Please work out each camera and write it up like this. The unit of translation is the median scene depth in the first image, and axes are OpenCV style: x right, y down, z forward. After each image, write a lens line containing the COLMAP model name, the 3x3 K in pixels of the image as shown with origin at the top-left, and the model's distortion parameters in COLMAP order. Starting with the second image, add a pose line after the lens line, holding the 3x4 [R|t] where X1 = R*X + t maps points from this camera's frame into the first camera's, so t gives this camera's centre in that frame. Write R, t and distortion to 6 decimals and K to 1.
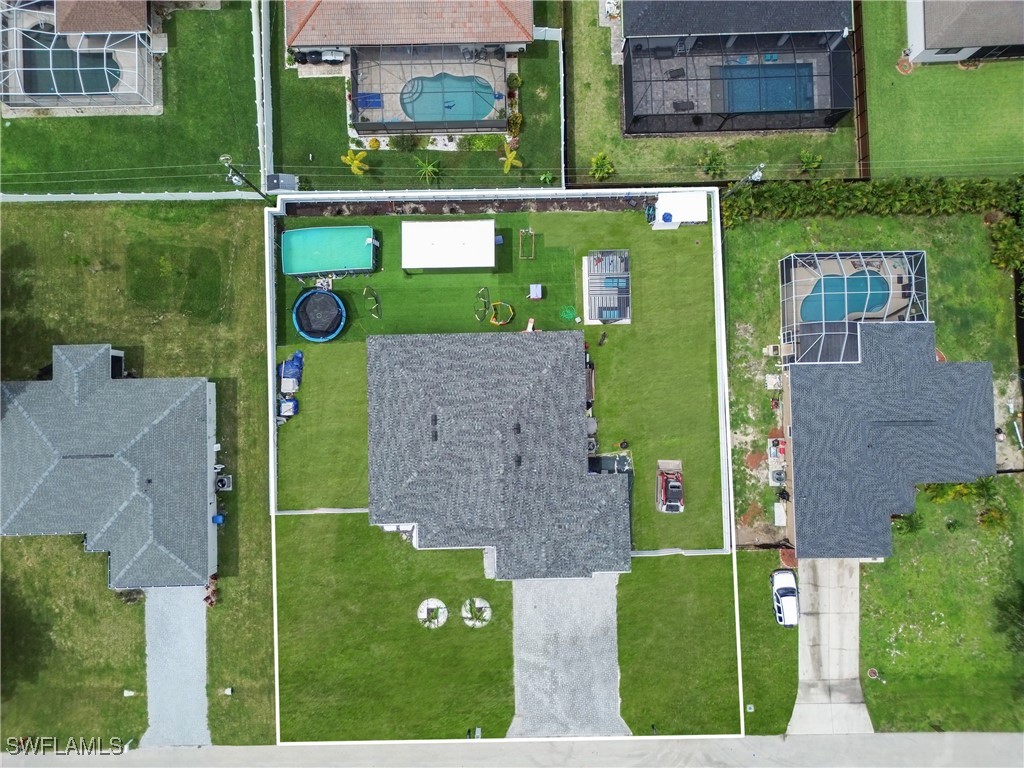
lens RADIAL K [[715.5, 0, 512.0], [0, 715.5, 384.0], [0, 0, 1]] dist [0.070329, -0.073865]
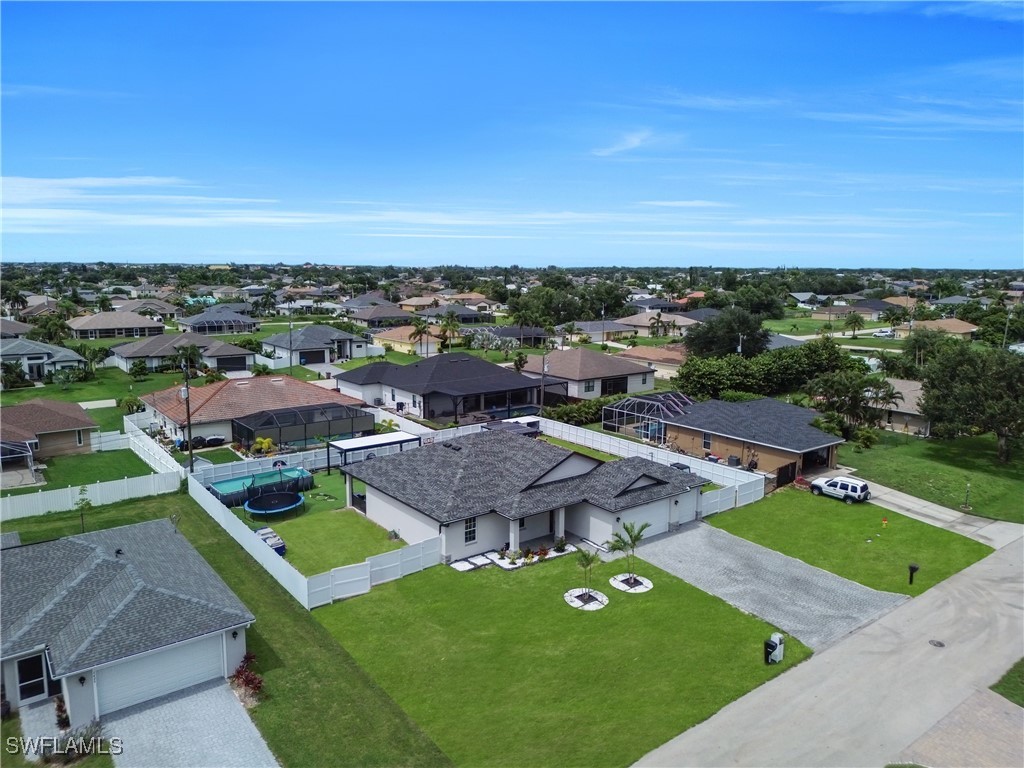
lens RADIAL K [[715.5, 0, 512.0], [0, 715.5, 384.0], [0, 0, 1]] dist [0.070329, -0.073865]
pose [[0.806793, -0.090689, 0.583833, -0.546134], [0.590126, 0.172080, -0.788759, 0.779234], [-0.028934, 0.980899, 0.192351, 0.670015]]
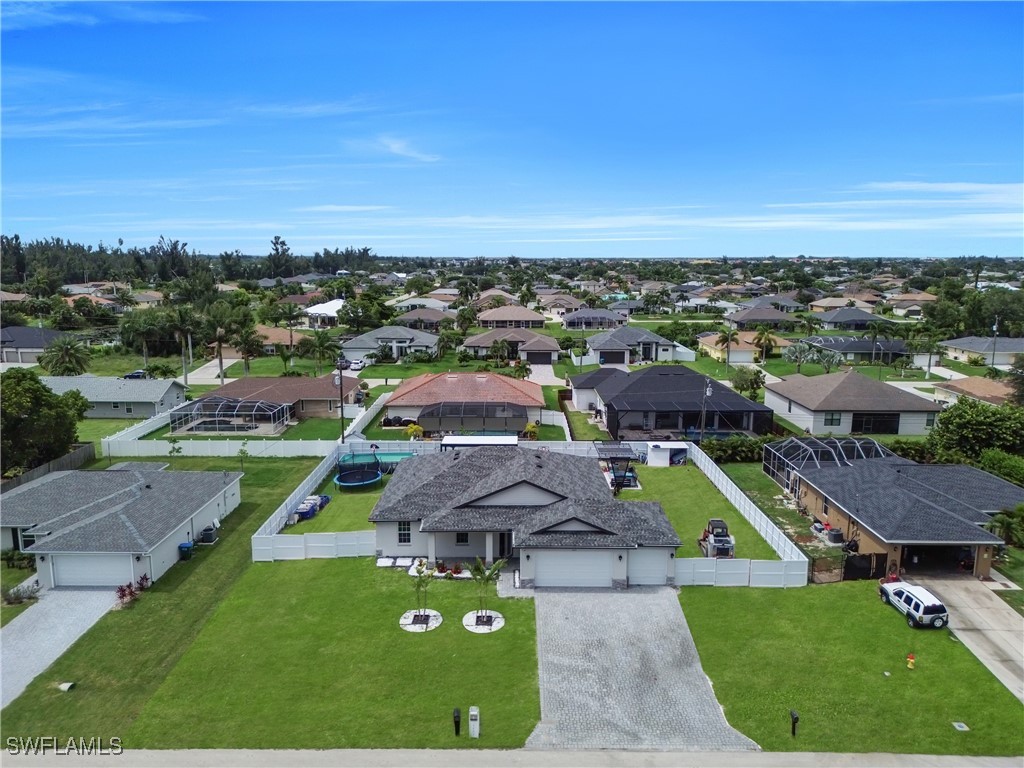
lens RADIAL K [[715.5, 0, 512.0], [0, 715.5, 384.0], [0, 0, 1]] dist [0.070329, -0.073865]
pose [[0.999738, 0.007114, -0.021759, -0.007792], [-0.022773, 0.212005, -0.977003, 0.952723], [-0.002337, 0.977243, 0.212111, 0.625074]]
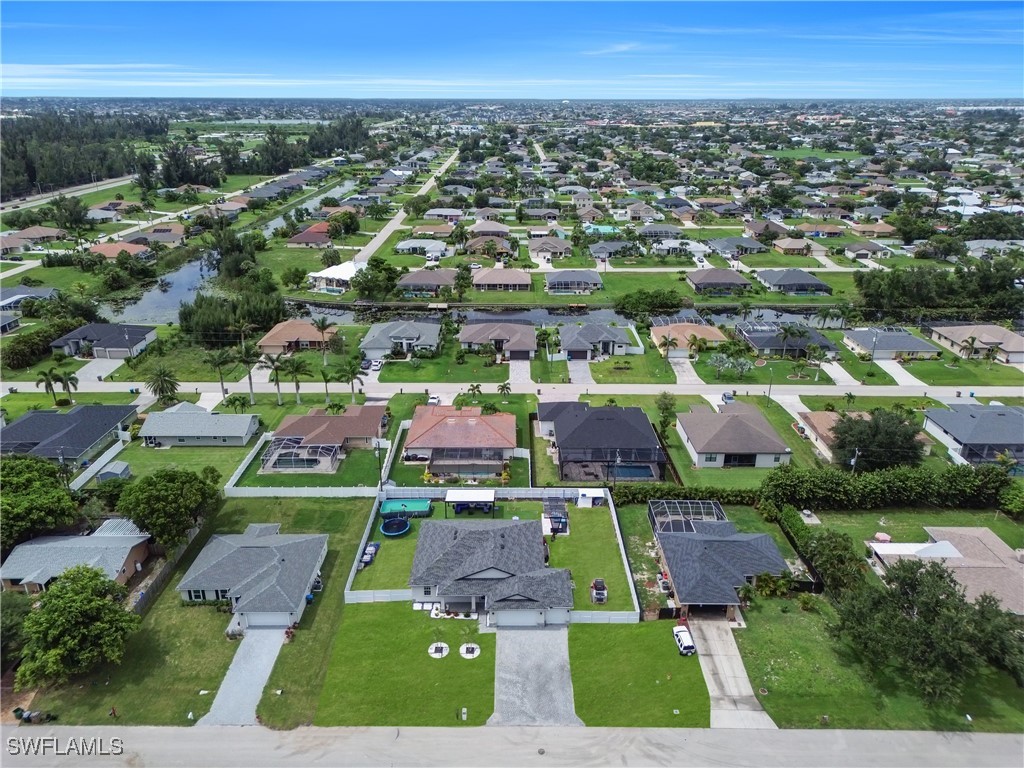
lens RADIAL K [[715.5, 0, 512.0], [0, 715.5, 384.0], [0, 0, 1]] dist [0.070329, -0.073865]
pose [[0.999774, 0.010207, -0.018626, 0.054671], [-0.021162, 0.403861, -0.914576, 1.399954], [-0.001813, 0.914763, 0.403986, -0.052138]]
